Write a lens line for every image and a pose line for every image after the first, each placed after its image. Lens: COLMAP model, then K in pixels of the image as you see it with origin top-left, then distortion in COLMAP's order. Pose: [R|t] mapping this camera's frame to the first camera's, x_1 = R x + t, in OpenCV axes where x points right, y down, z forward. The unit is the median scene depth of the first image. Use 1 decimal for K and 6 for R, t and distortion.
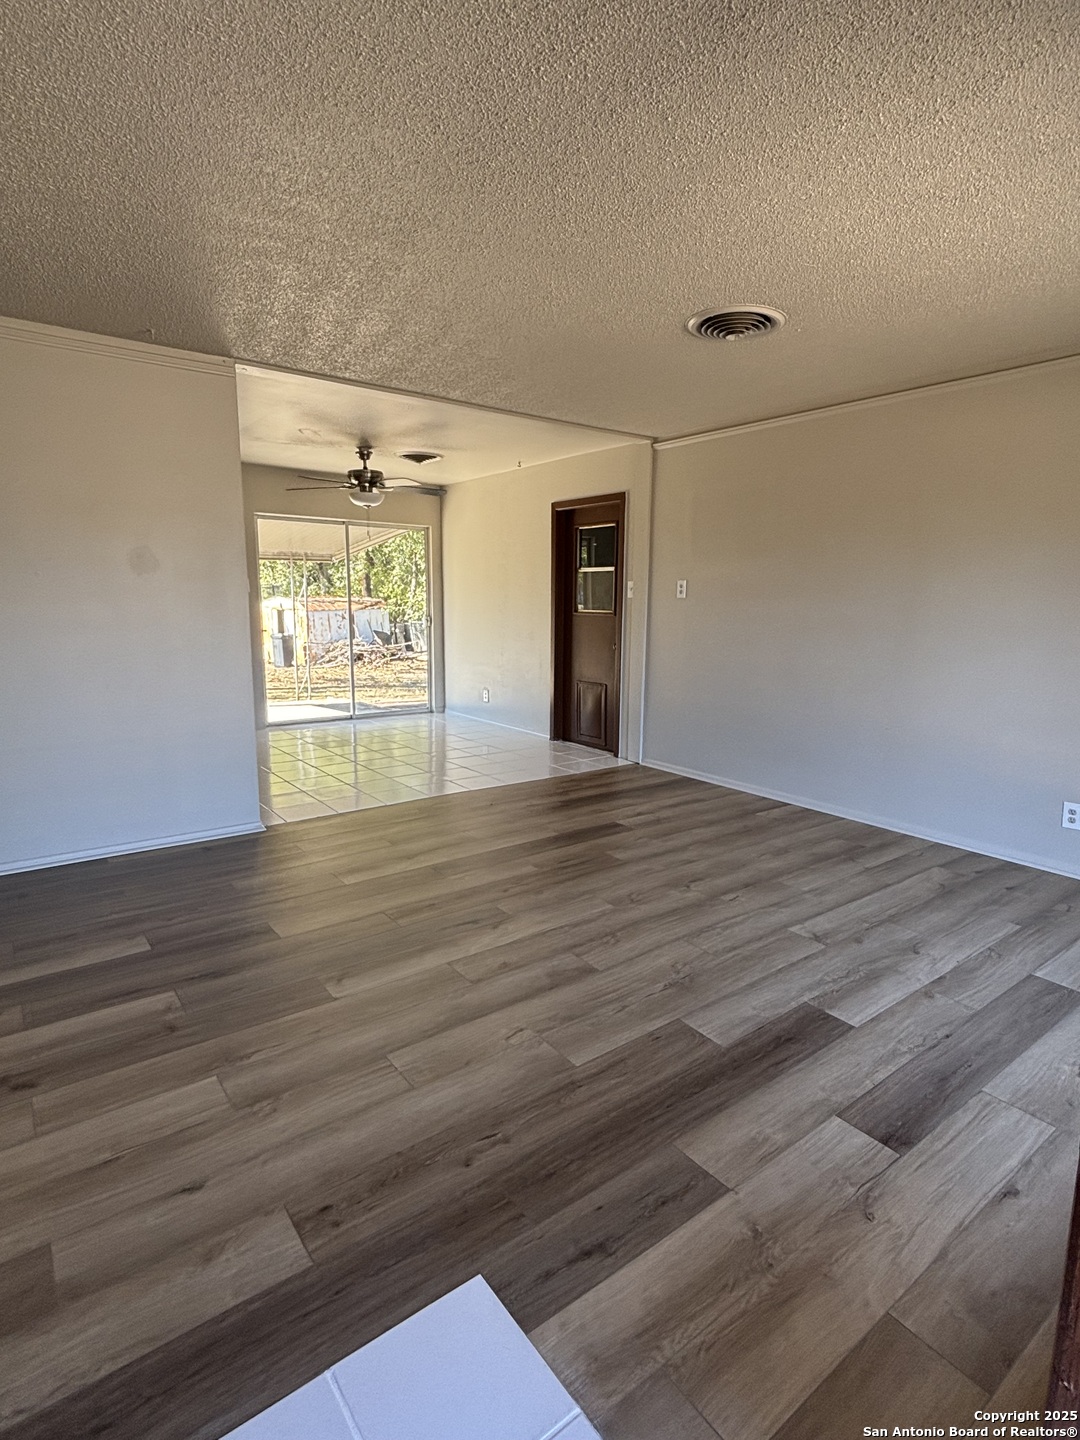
lens RADIAL K [[742.5, 0, 540.0], [0, 742.5, 720.0], [0, 0, 1]] dist [0.094767, -0.130432]
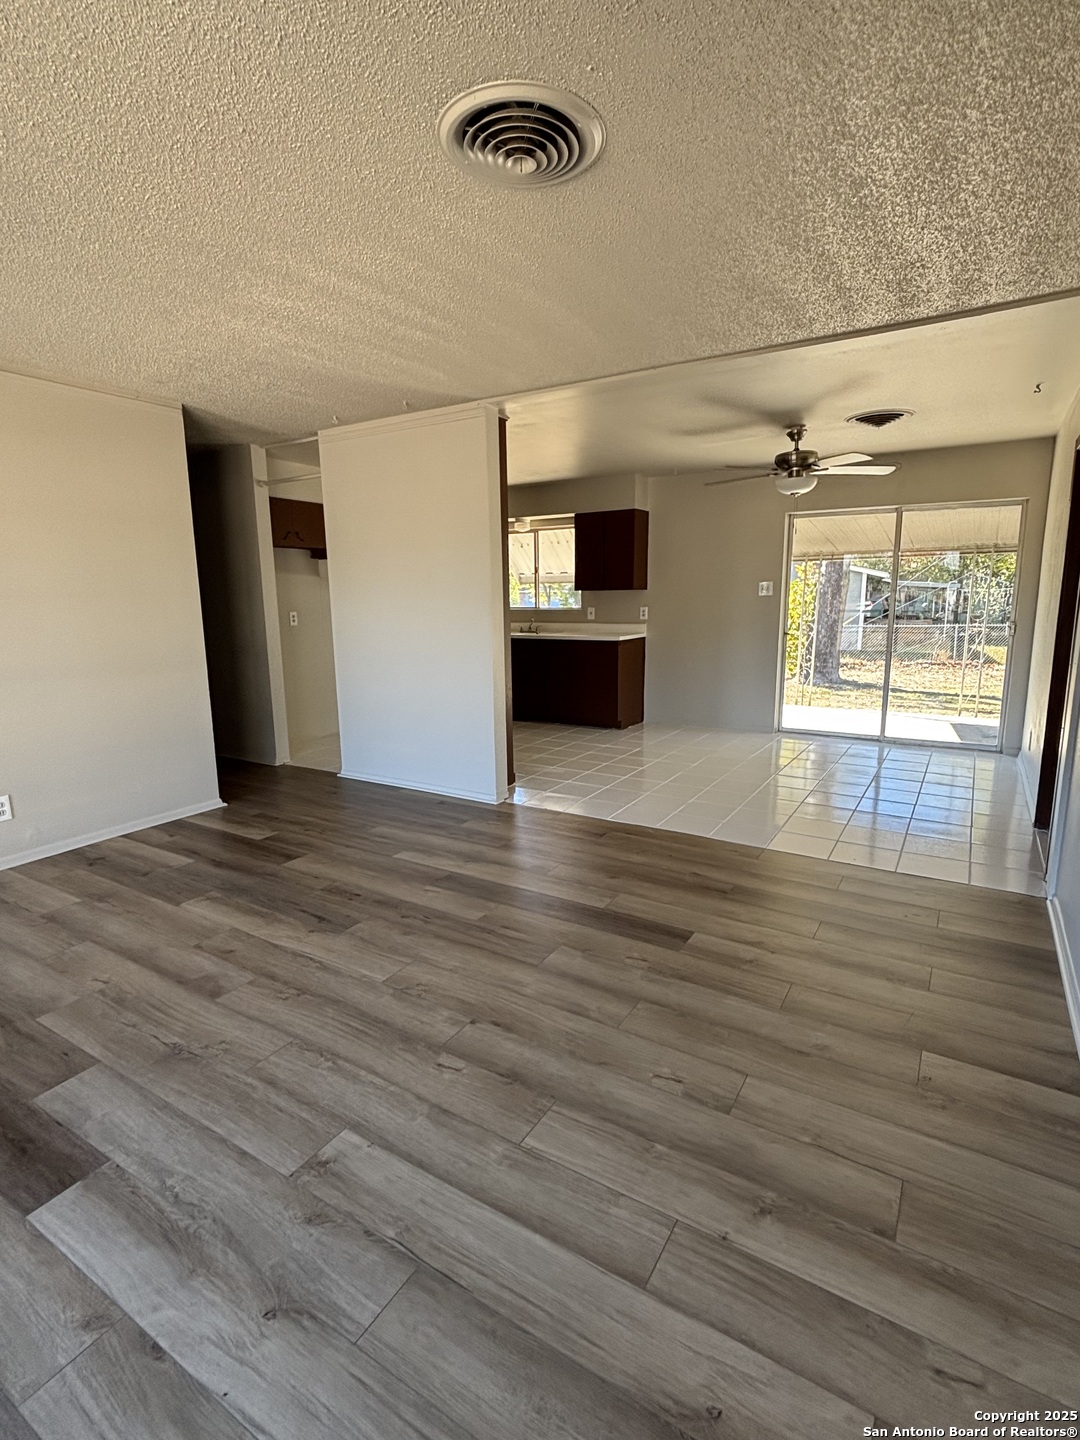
lens RADIAL K [[697.1, 0, 540.0], [0, 697.1, 720.0], [0, 0, 1]] dist [-0.005692, 0.008475]
pose [[0.361604, 0.146728, -0.920714, 0.837772], [-0.133722, 0.985490, 0.104533, -0.139725], [0.922692, 0.085321, 0.375978, 0.856962]]
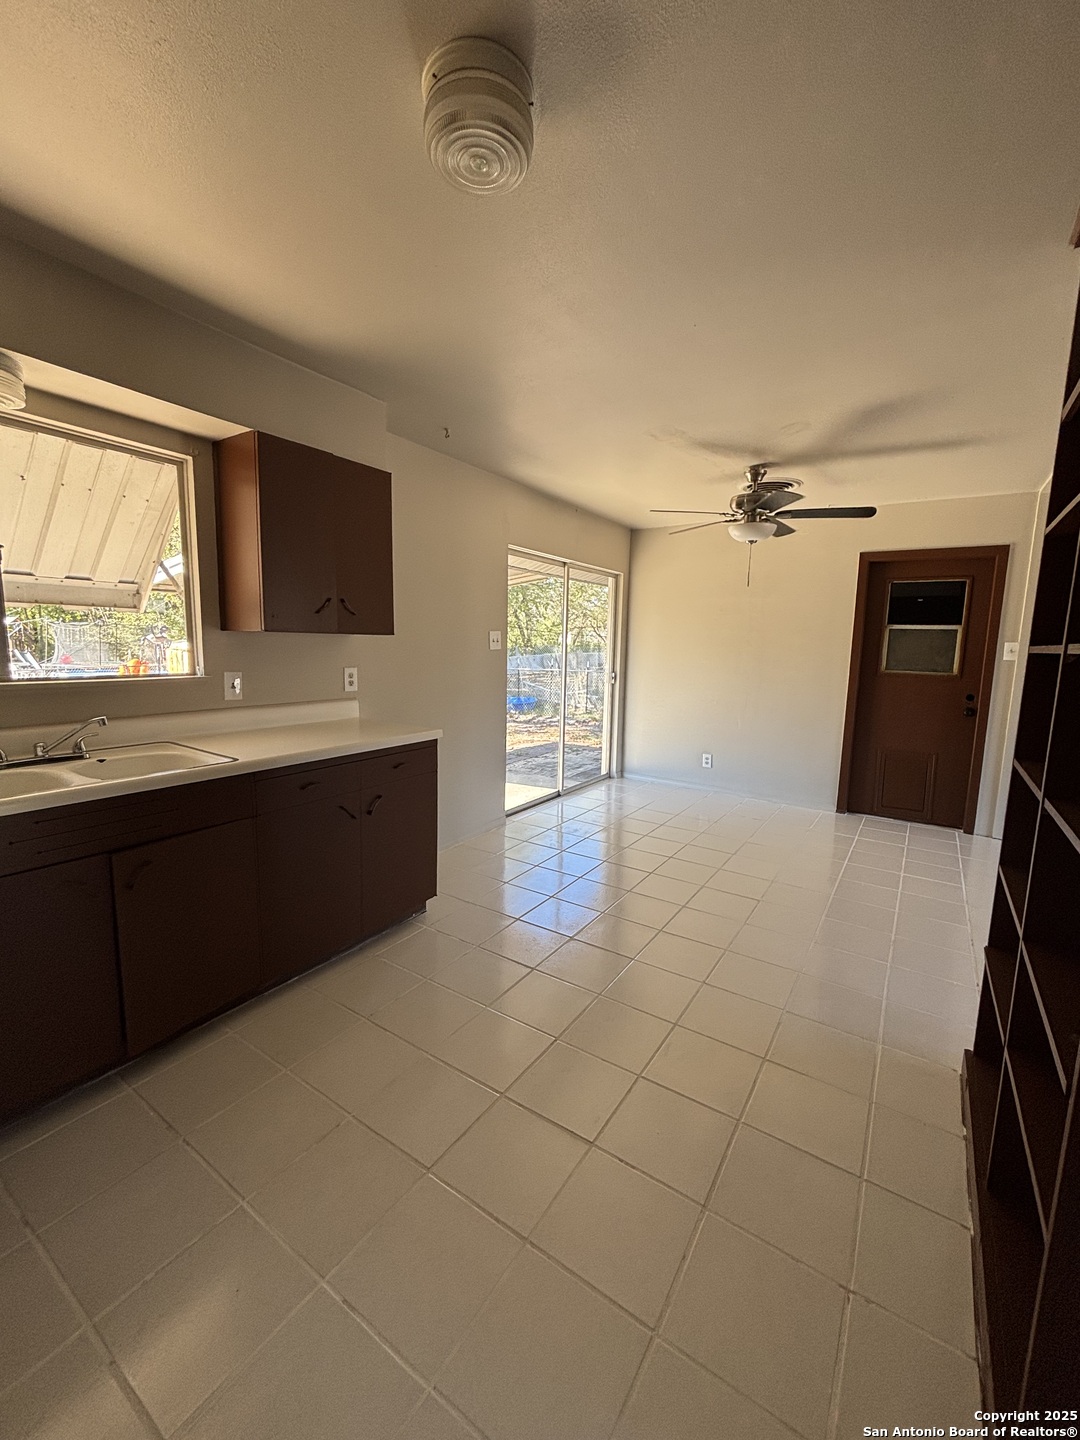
lens RADIAL K [[571.2, 0, 540.0], [0, 571.2, 720.0], [0, 0, 1]] dist [0.000850, 0.000011]
pose [[0.946388, -0.033251, 0.321316, -1.195398], [0.040300, 0.999070, -0.015310, -0.195815], [-0.320508, 0.027438, 0.946848, 0.987276]]
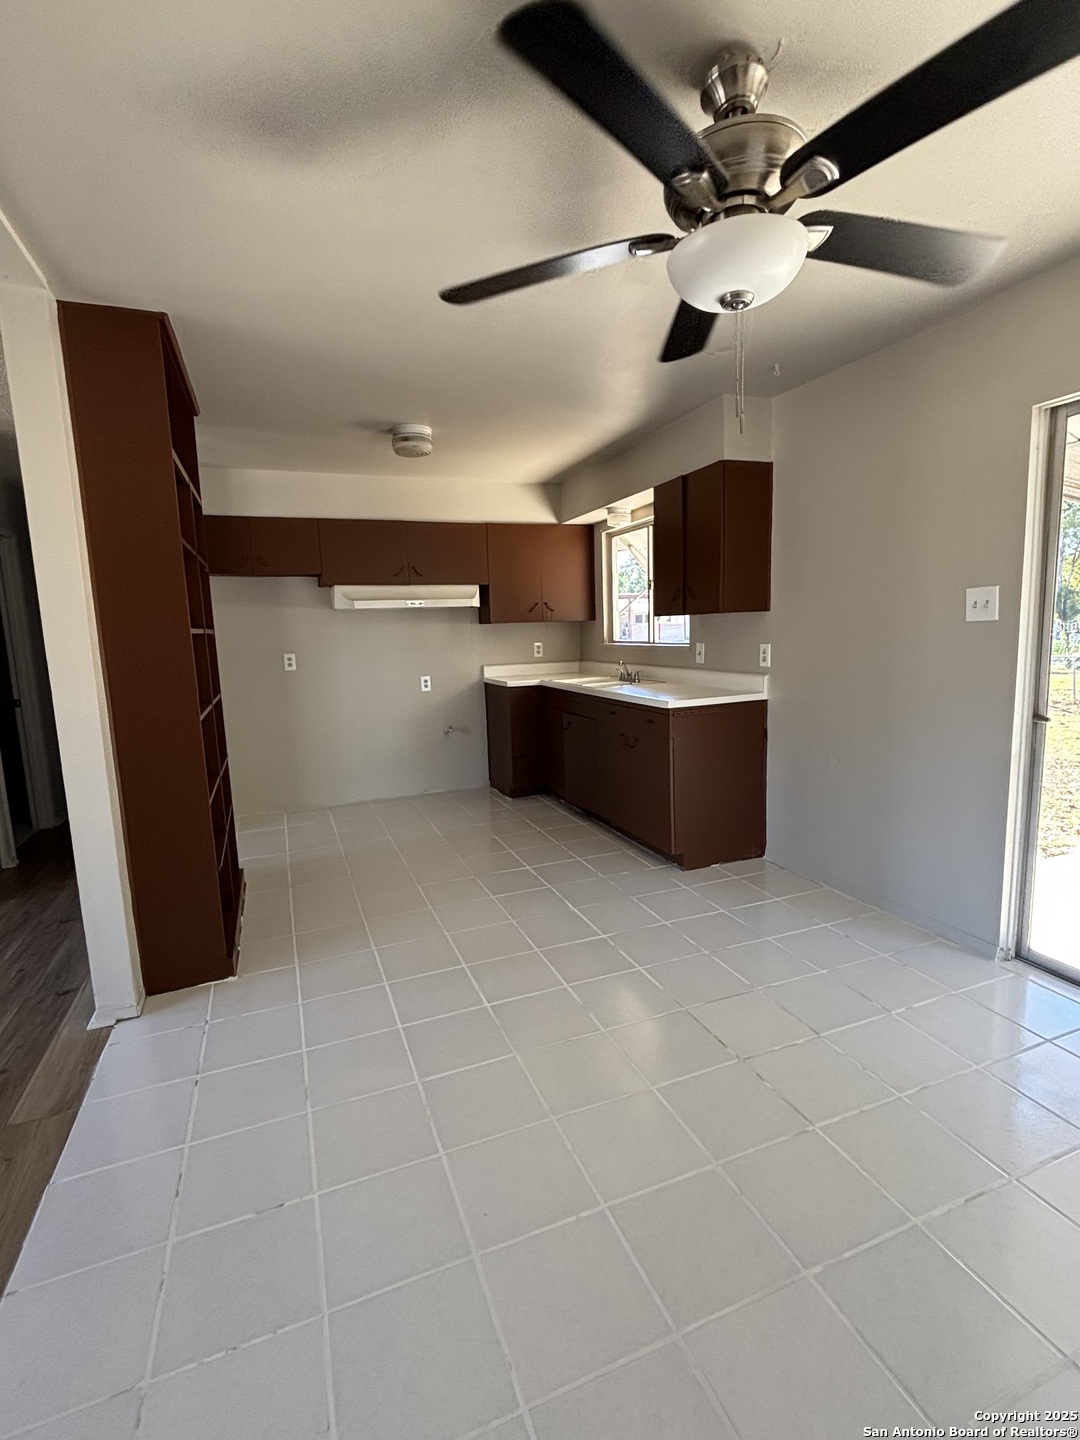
lens RADIAL K [[676.3, 0, 540.0], [0, 676.3, 720.0], [0, 0, 1]] dist [-0.001741, -0.000062]
pose [[-0.262888, 0.132050, -0.955747, 0.064548], [-0.121324, 0.978203, 0.168524, -0.332038], [0.957168, 0.160257, -0.241137, 1.921977]]
